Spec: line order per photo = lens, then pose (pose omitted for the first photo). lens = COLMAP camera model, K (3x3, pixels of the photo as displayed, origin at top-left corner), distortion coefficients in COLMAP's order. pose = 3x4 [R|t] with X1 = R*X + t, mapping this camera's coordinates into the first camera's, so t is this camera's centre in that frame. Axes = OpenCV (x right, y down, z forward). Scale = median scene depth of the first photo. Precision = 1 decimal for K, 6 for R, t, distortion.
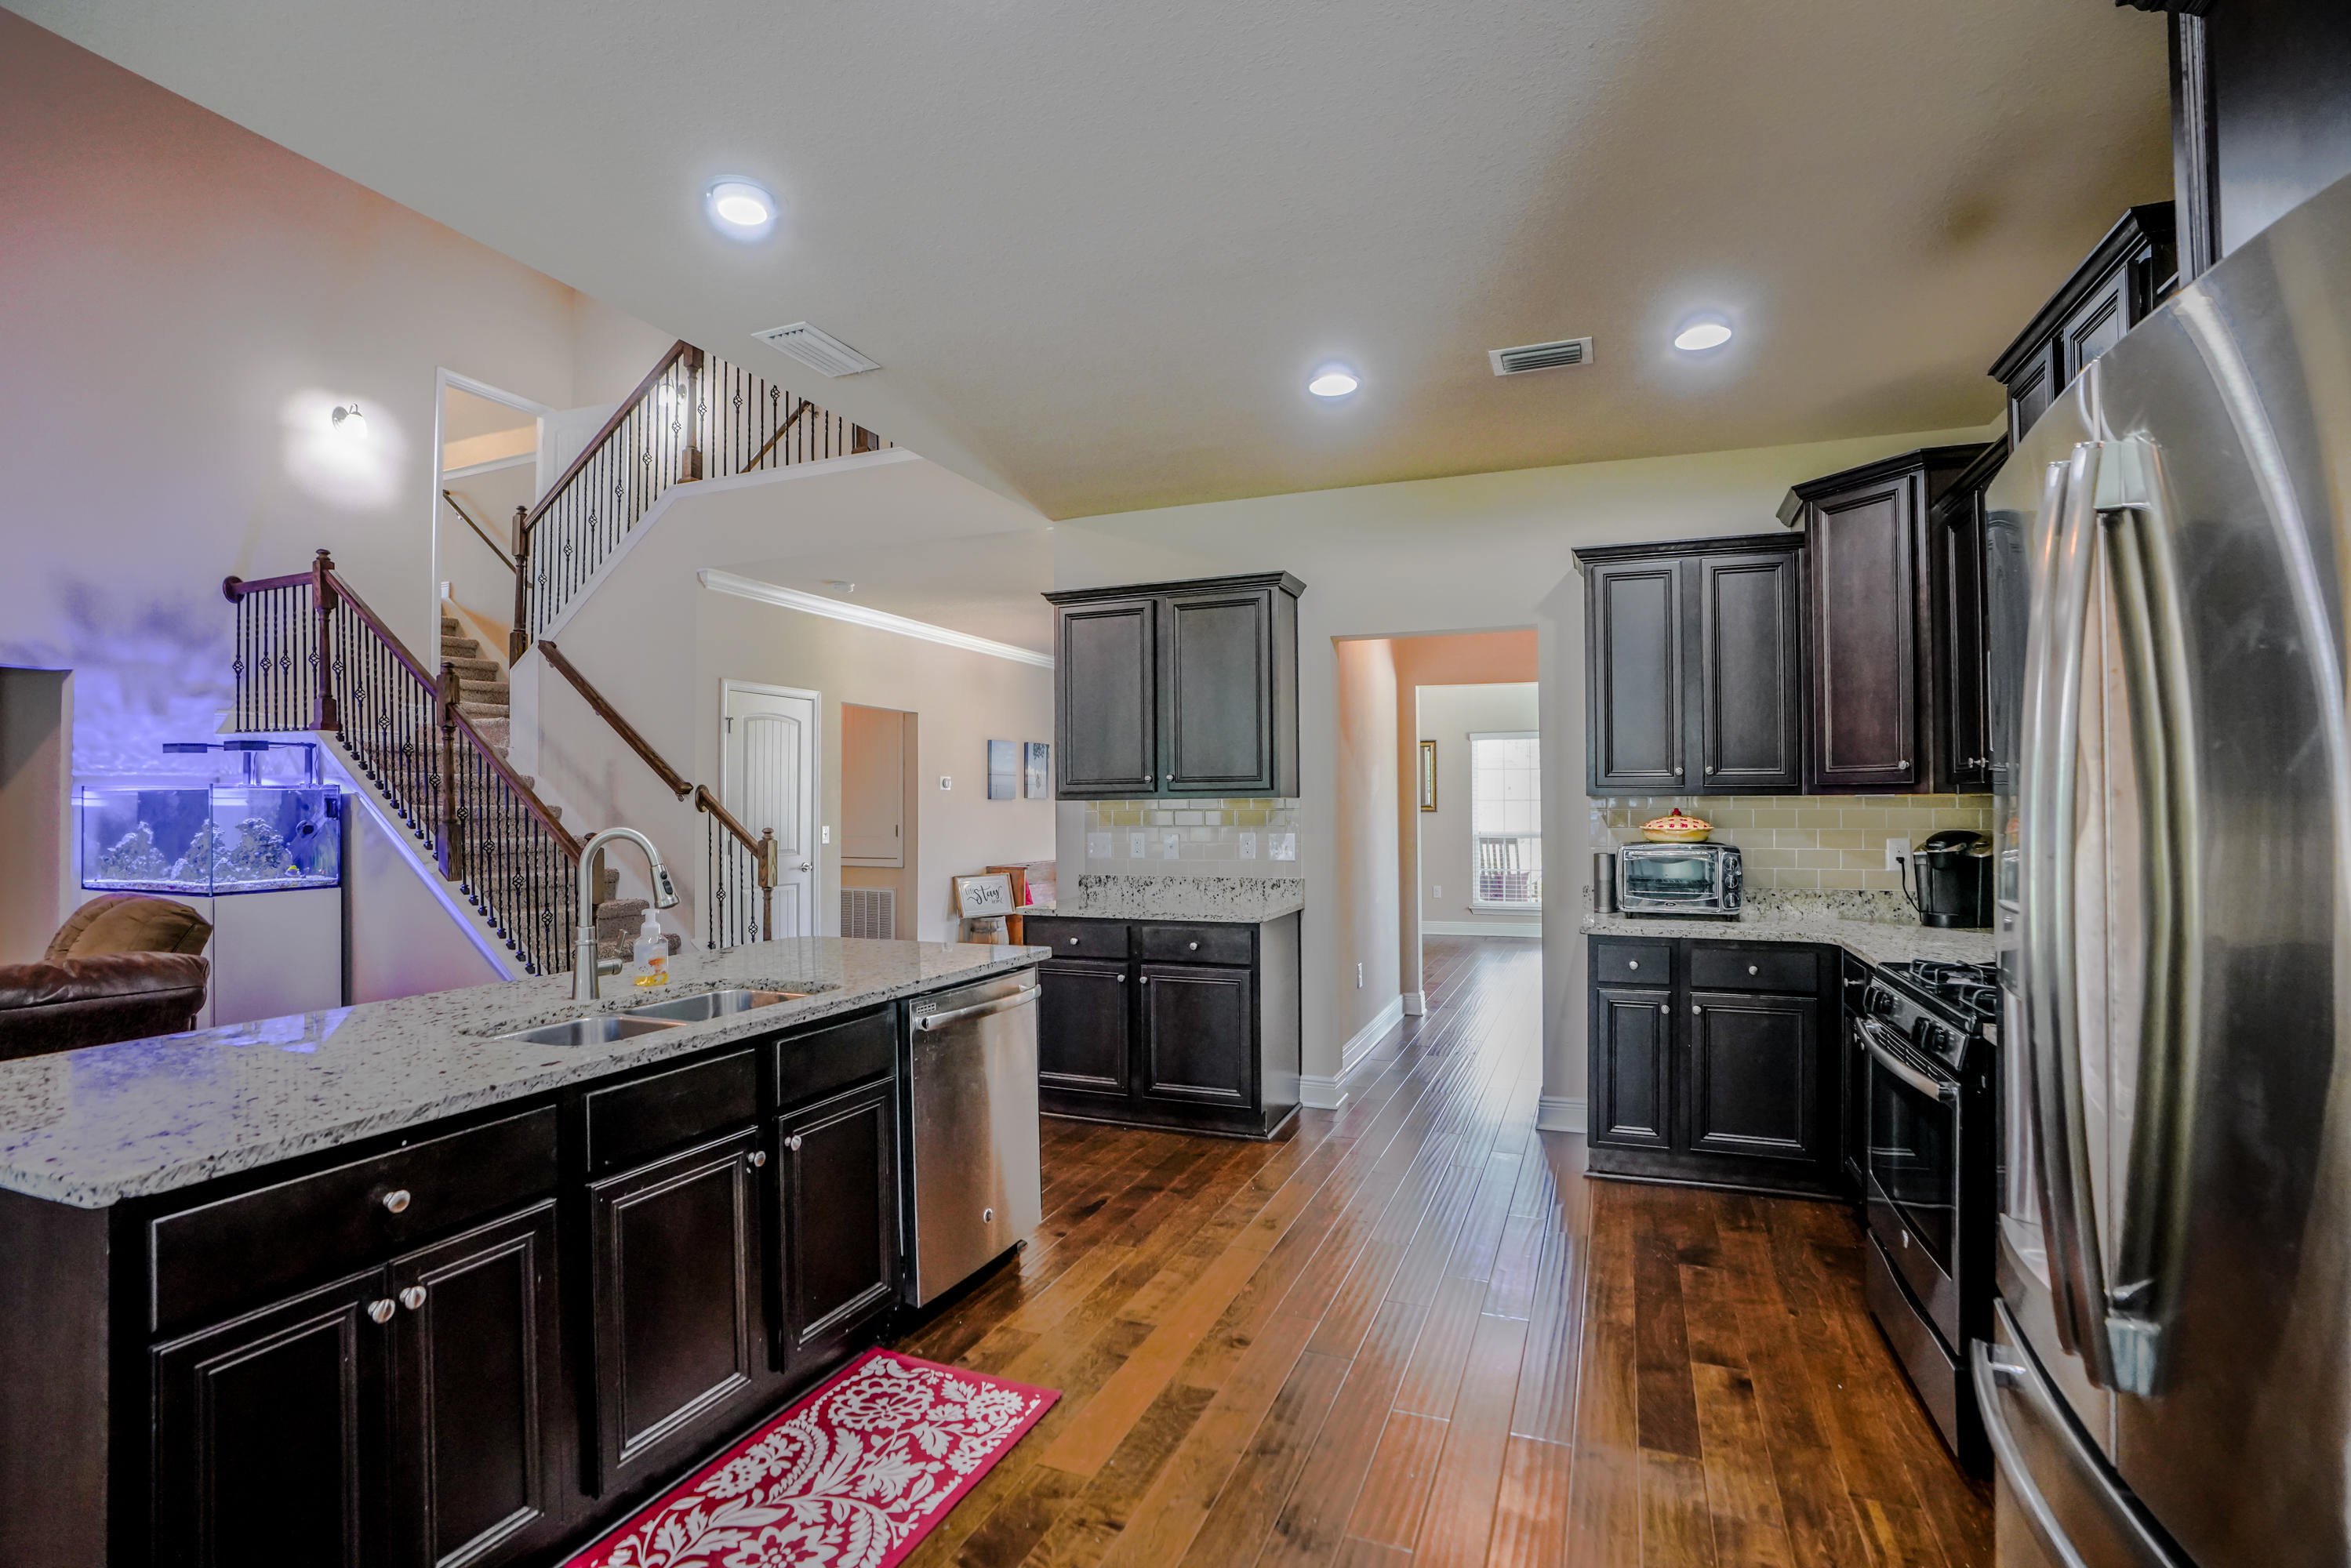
lens RADIAL K [[1100.7, 0, 1178.3], [0, 1100.7, 786.5], [0, 0, 1]] dist [-0.068990, 0.028099]
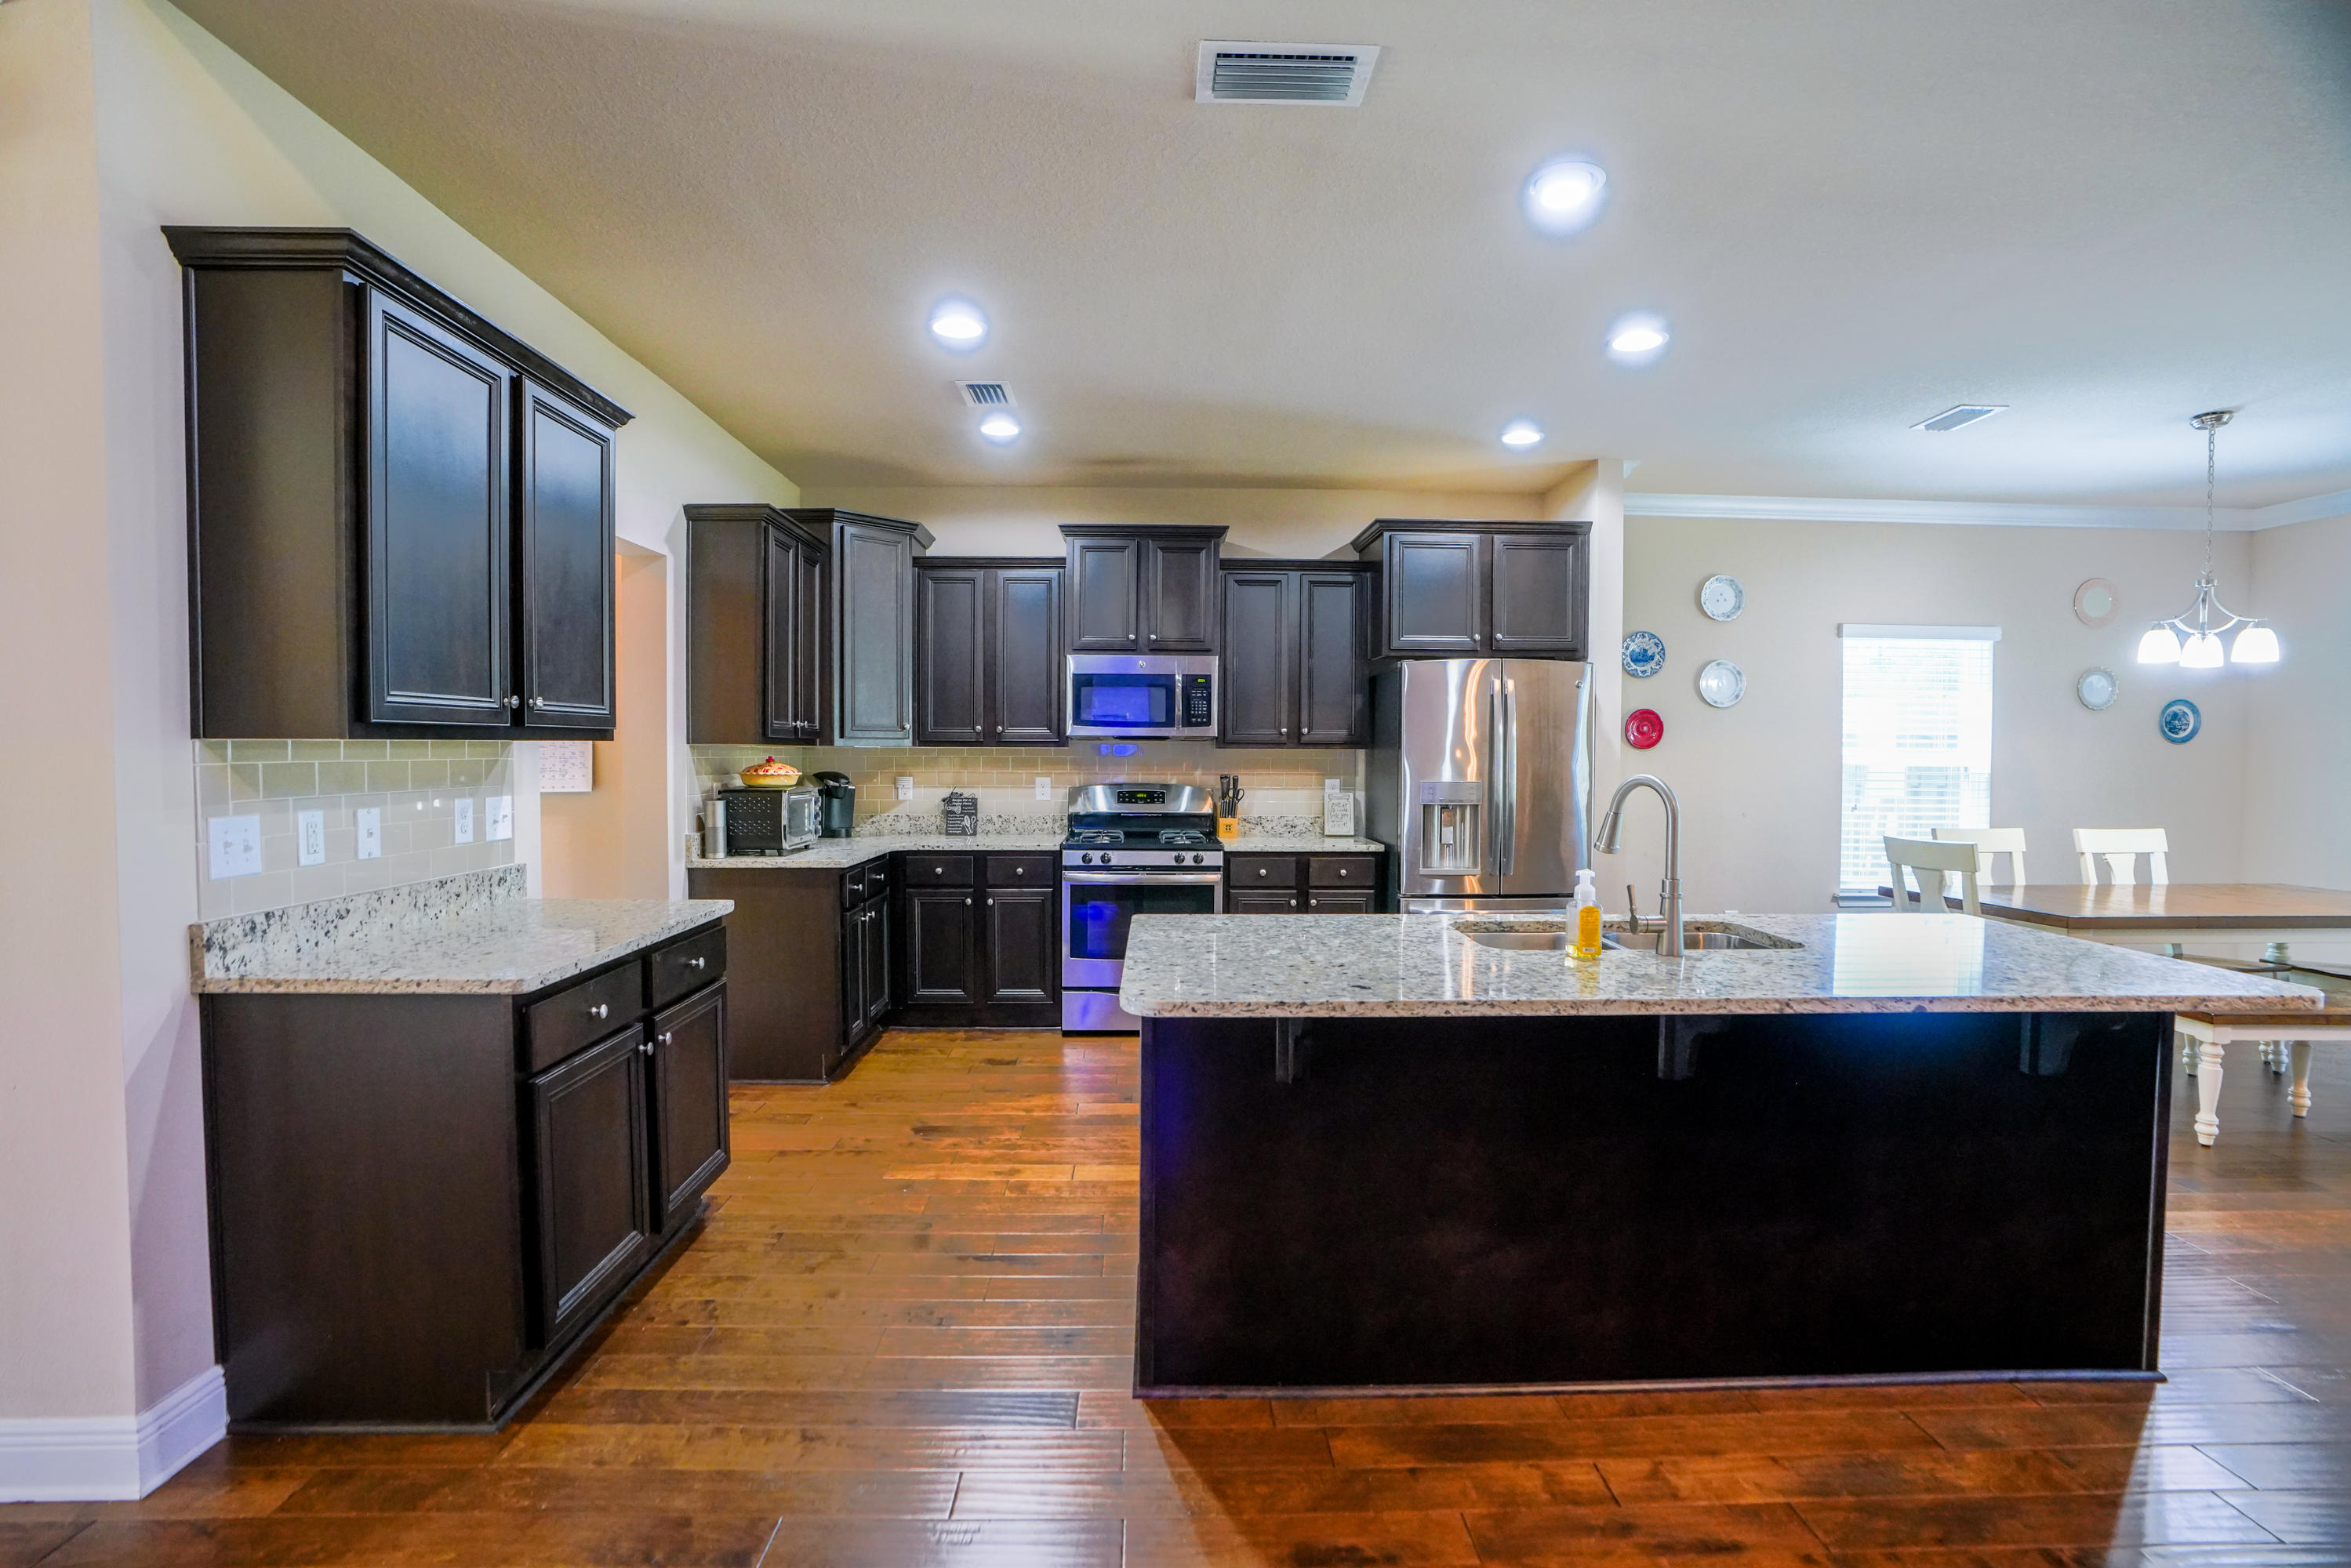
lens RADIAL K [[1093.7, 0, 1172.8], [0, 1093.7, 785.2], [0, 0, 1]] dist [-0.068555, 0.028792]
pose [[-0.398361, -0.025620, 0.916871, -0.845054], [-0.017189, 0.999643, 0.020465, 0.023148], [-0.917068, -0.007608, -0.398659, 1.212941]]
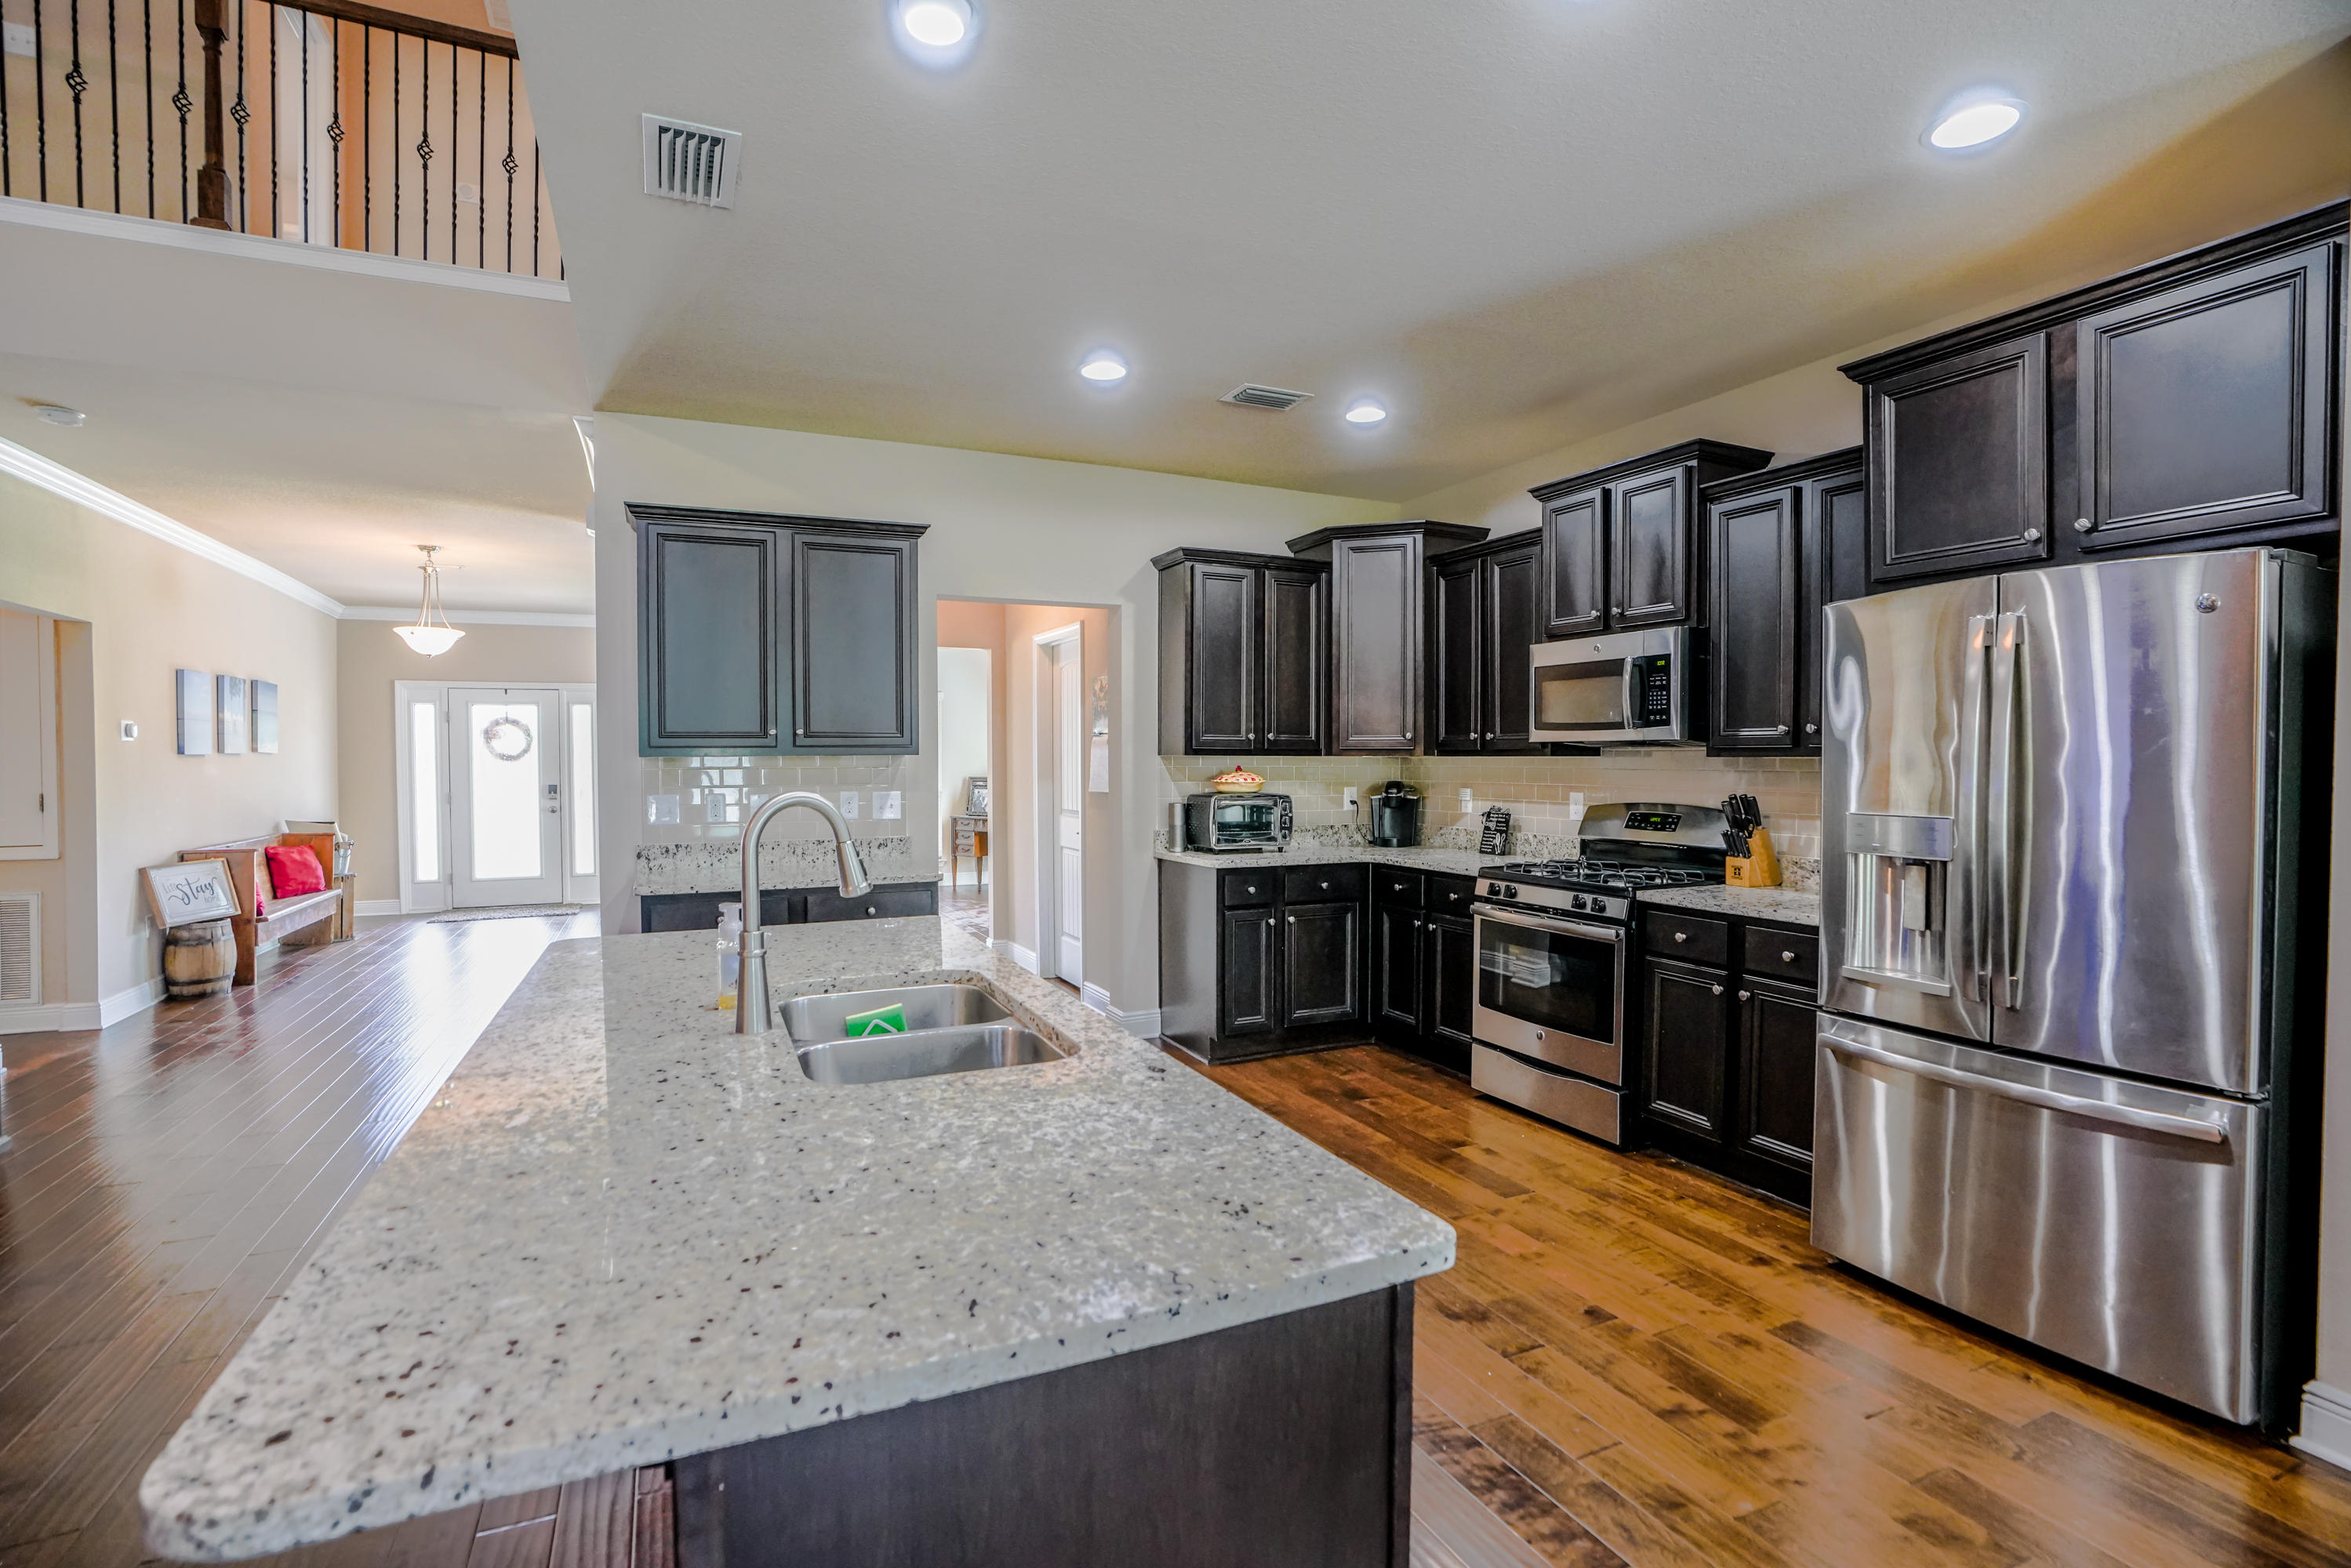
lens RADIAL K [[1100.7, 0, 1178.3], [0, 1100.7, 786.5], [0, 0, 1]] dist [-0.068990, 0.028099]
pose [[0.682360, -0.014232, 0.730878, -0.598724], [-0.013711, 0.999385, 0.032262, 0.004401], [-0.730888, -0.032035, 0.681745, 0.202549]]
